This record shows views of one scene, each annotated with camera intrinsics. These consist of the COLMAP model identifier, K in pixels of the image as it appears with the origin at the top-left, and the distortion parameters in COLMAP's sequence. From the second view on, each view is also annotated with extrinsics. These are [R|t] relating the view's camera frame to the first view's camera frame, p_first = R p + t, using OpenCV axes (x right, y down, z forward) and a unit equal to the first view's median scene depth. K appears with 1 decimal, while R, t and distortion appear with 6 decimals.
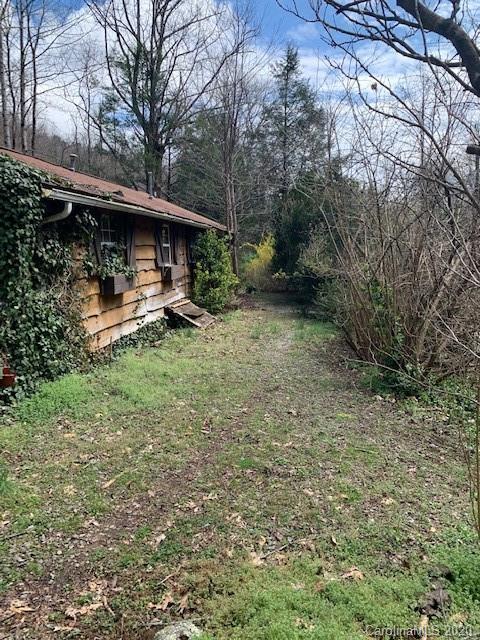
lens RADIAL K [[505.0, 0, 240.0], [0, 505.0, 320.0], [0, 0, 1]] dist [0.029209, 0.000805]
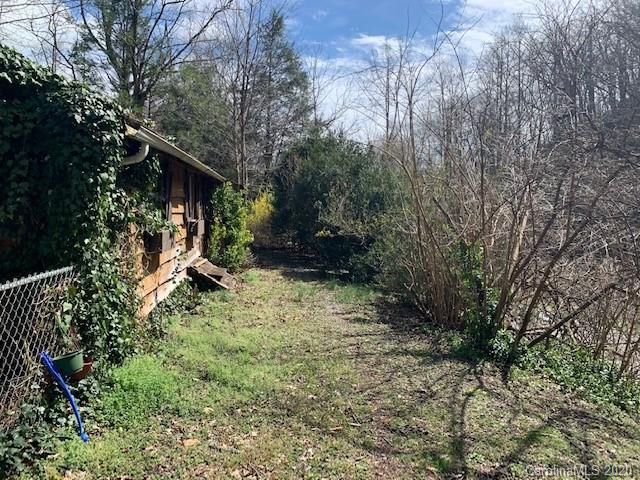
lens RADIAL K [[505.0, 0, 323.8], [0, 505.0, 231.2], [0, 0, 1]] dist [0.029209, 0.000805]
pose [[0.969434, 0.017920, 0.244697, -0.140410], [0.004062, 0.996020, -0.089035, -0.008158], [-0.245318, 0.087307, 0.965503, 0.079070]]
